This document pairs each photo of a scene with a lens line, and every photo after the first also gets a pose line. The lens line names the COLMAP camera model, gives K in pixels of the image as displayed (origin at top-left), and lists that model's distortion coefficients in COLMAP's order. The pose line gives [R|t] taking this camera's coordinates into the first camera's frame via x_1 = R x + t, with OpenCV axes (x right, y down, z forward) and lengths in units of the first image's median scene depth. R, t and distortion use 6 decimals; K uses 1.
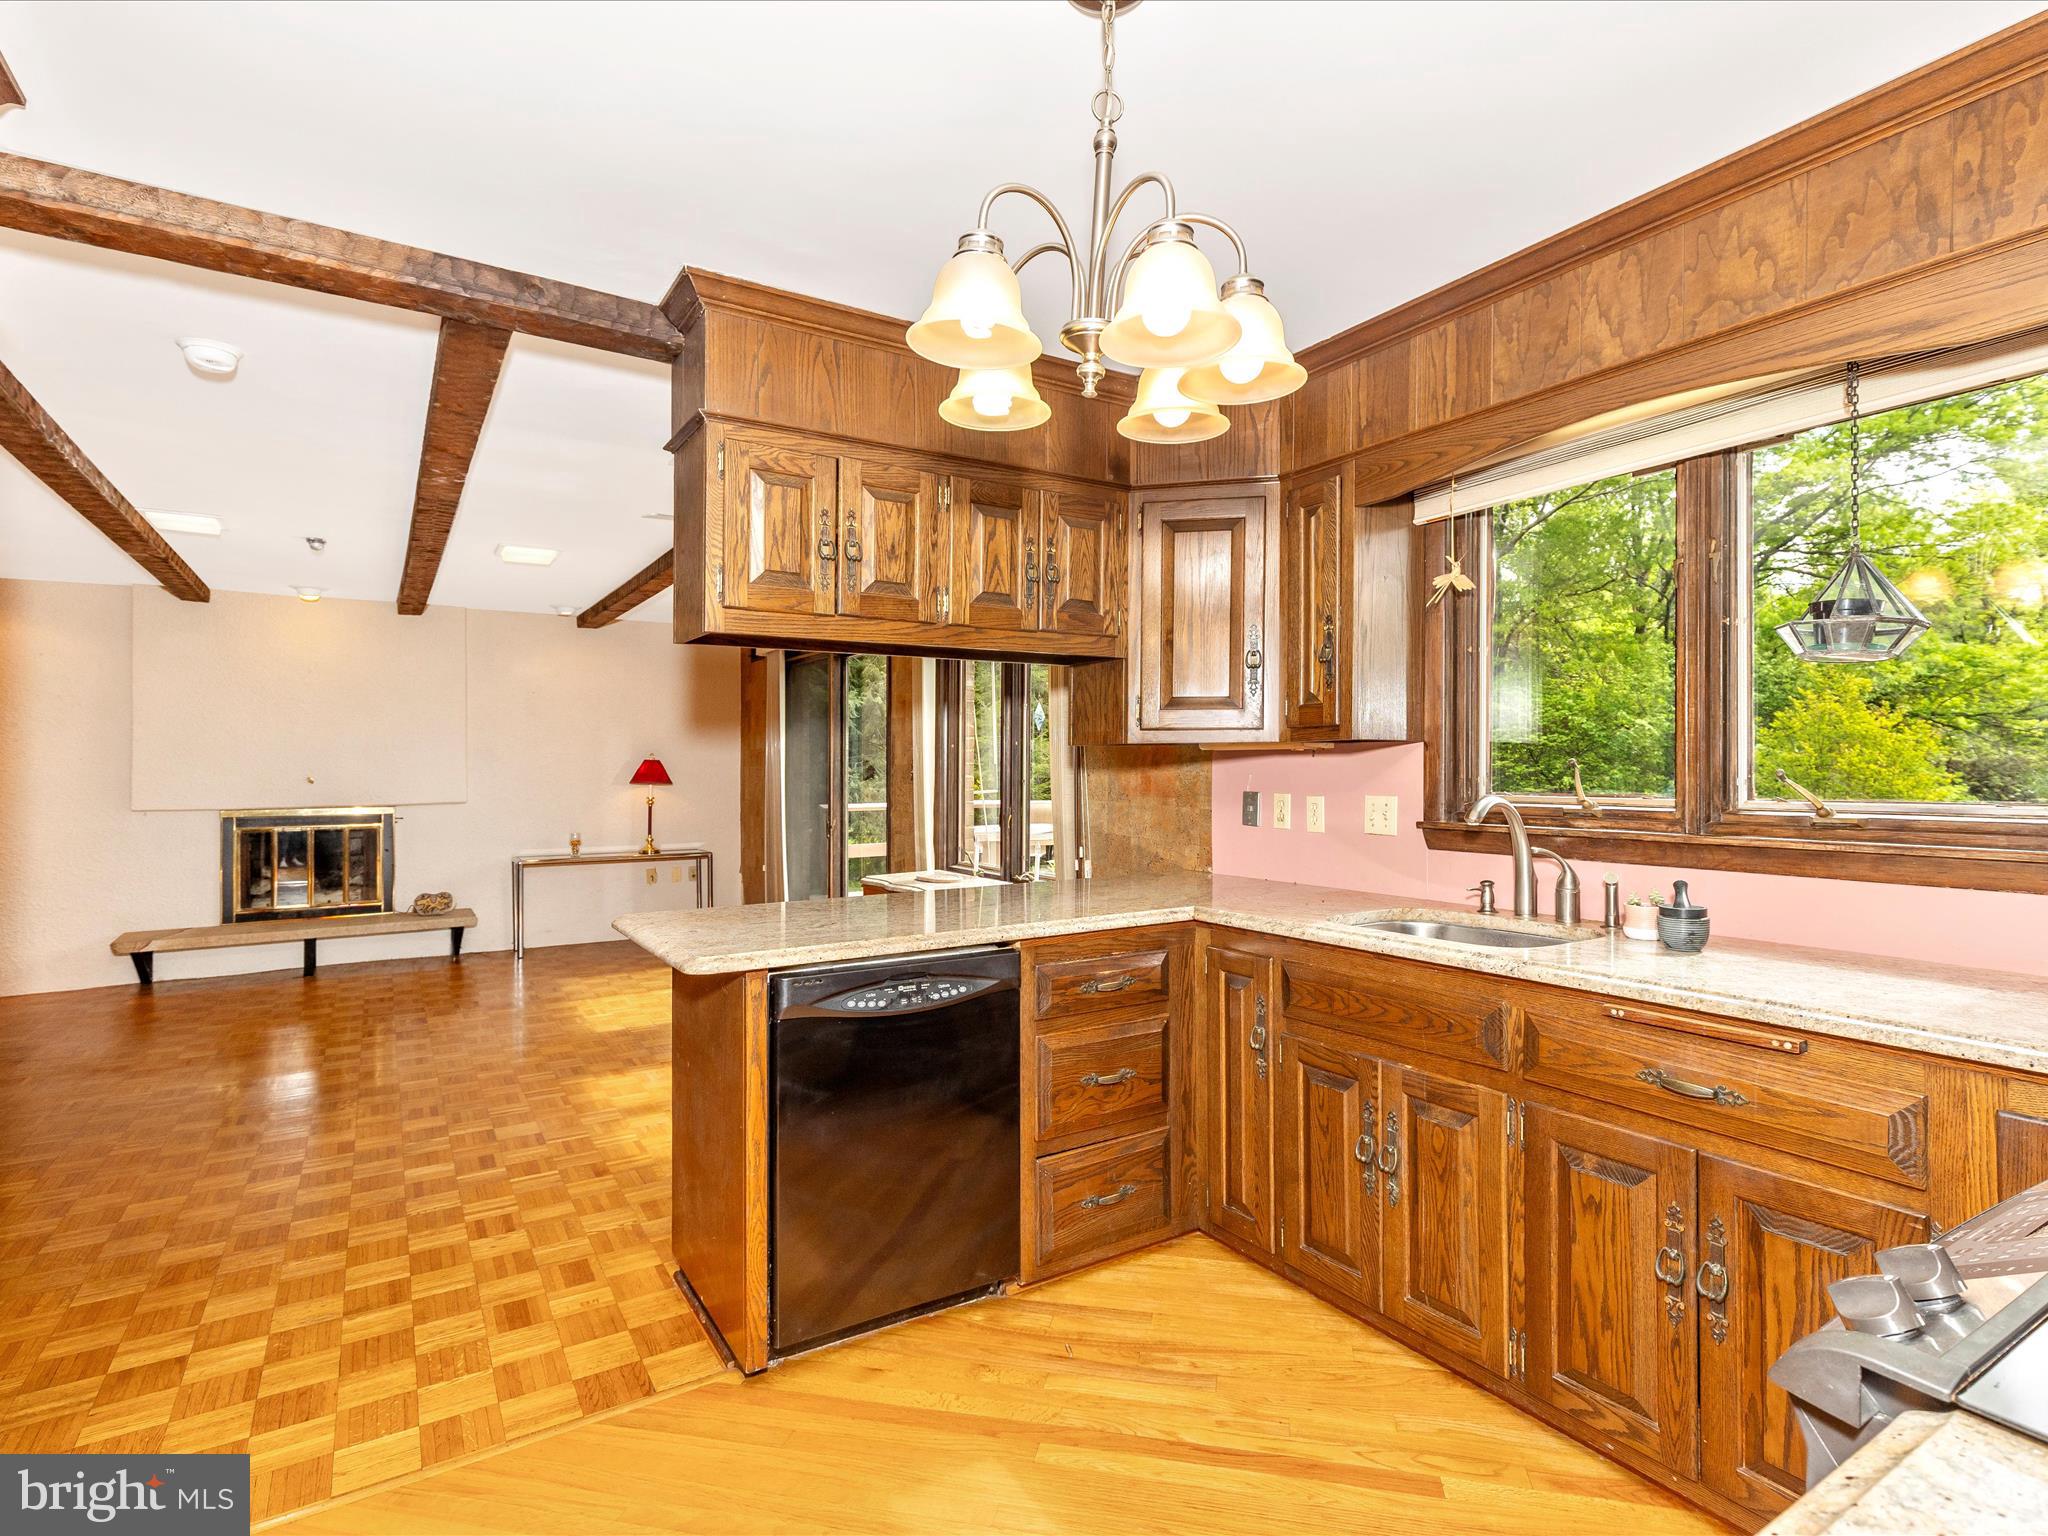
lens RADIAL K [[1048.2, 0, 1024.8], [0, 1048.2, 767.4], [0, 0, 1]] dist [0.012920, -0.002114]
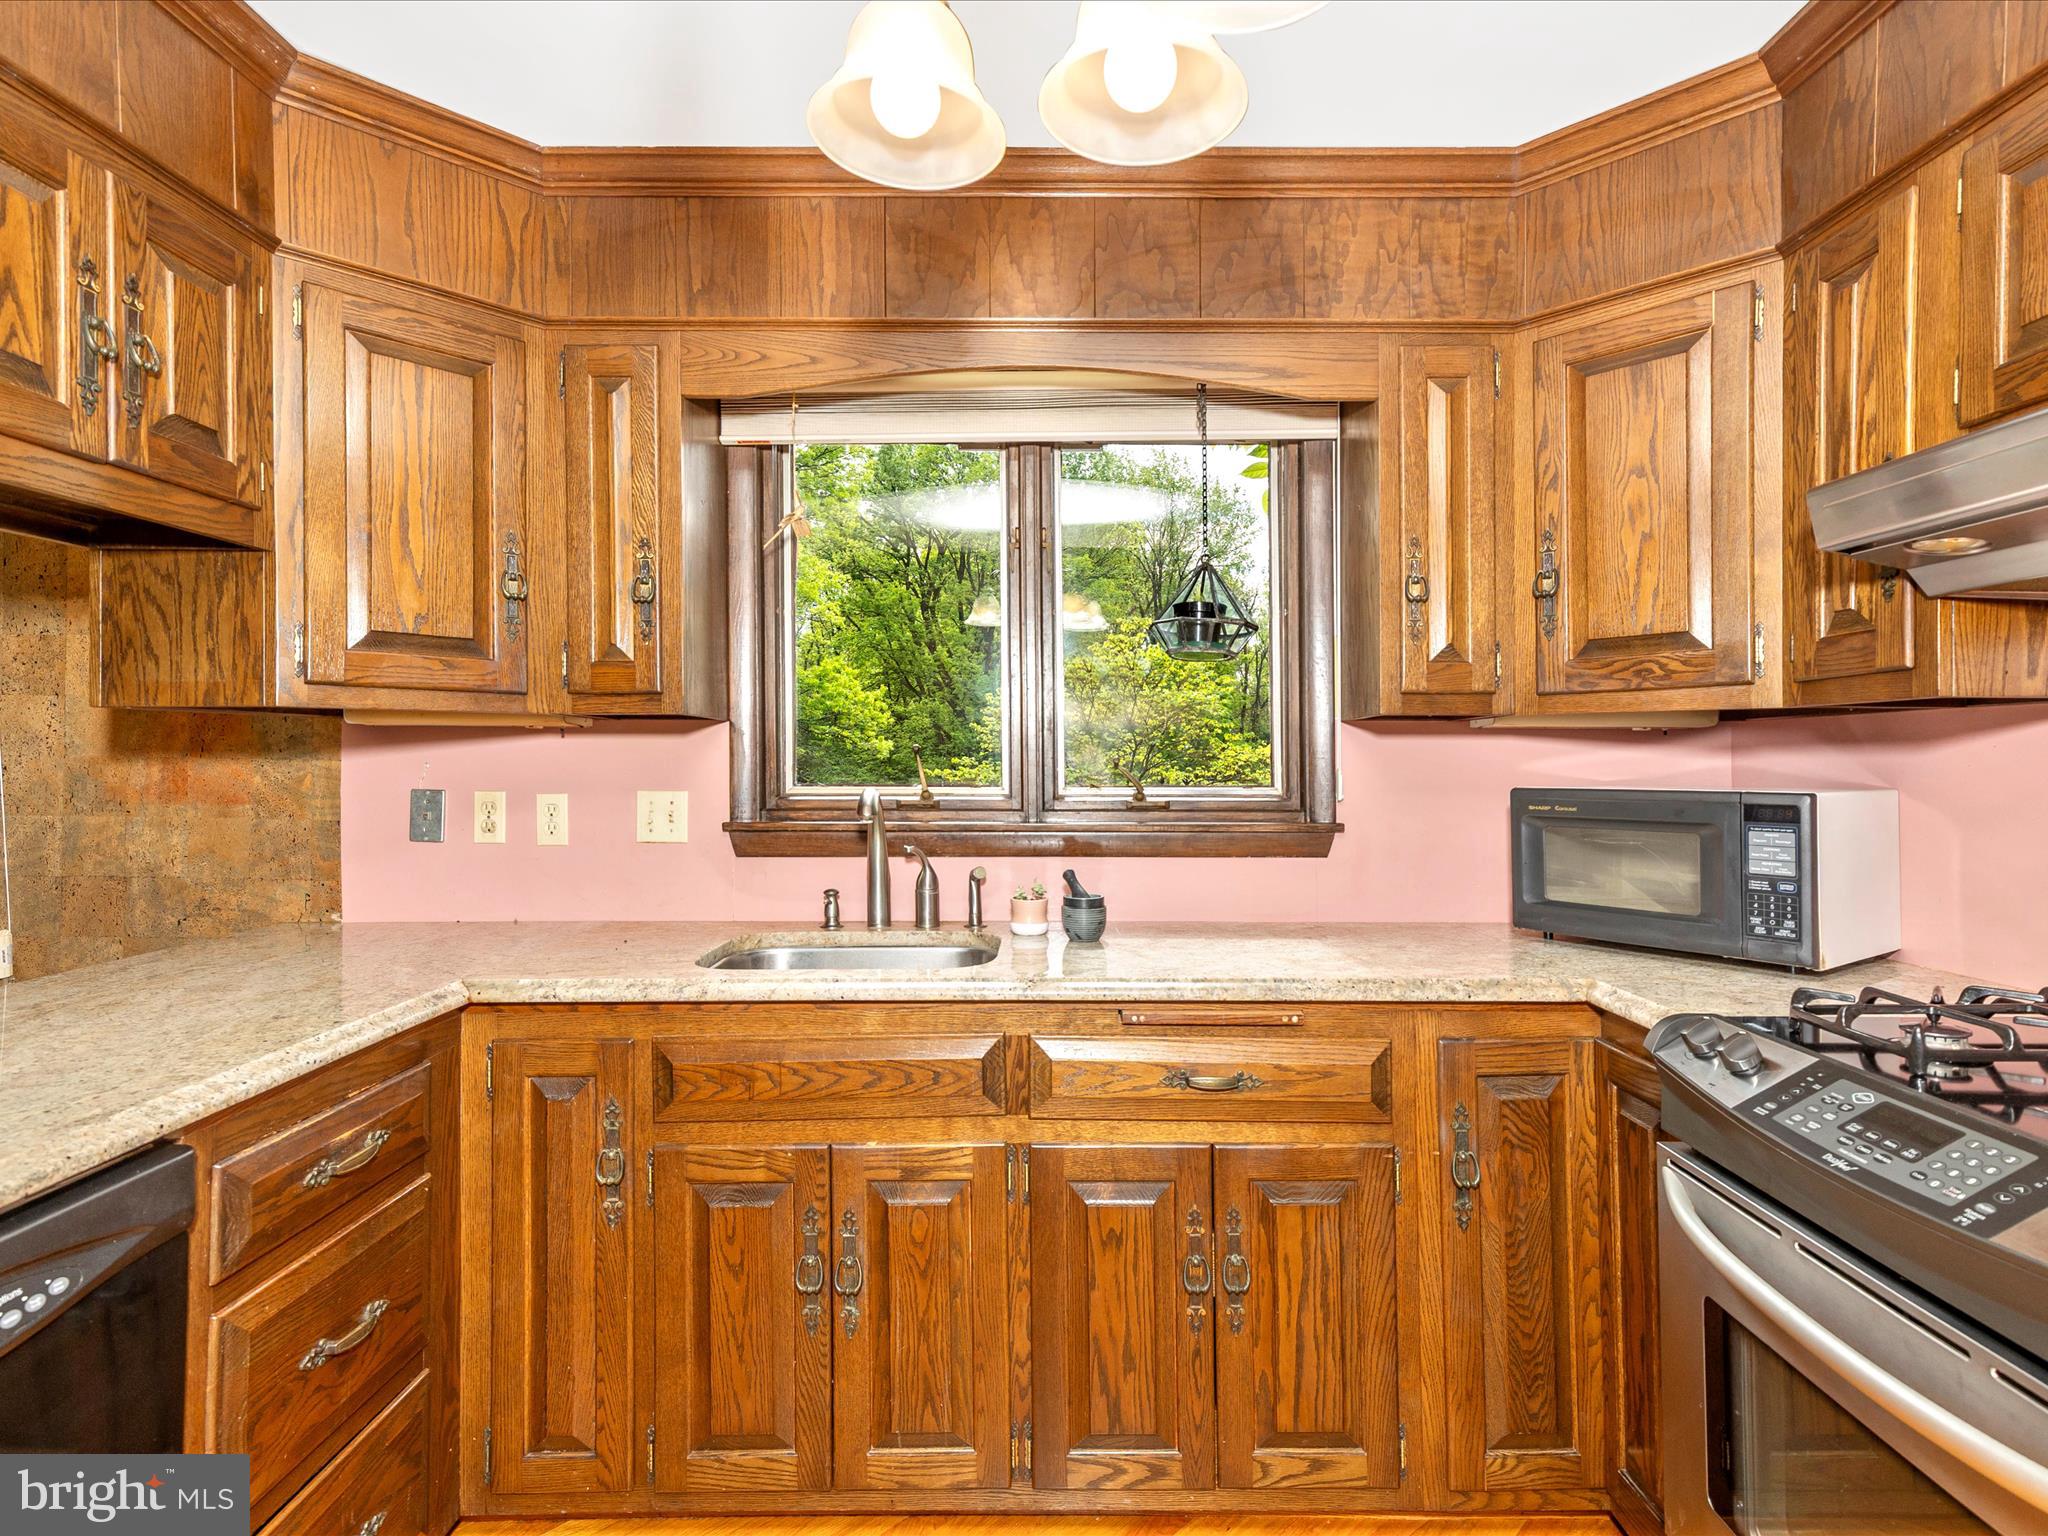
lens RADIAL K [[1088.3, 0, 1050.6], [0, 1088.3, 757.5], [0, 0, 1]] dist [0.022477, 0.000266]
pose [[0.529943, 0.005942, 0.848012, -0.214283], [-0.003201, 0.999982, -0.005007, 0.006989], [-0.848027, -0.000062, 0.529953, 0.418154]]
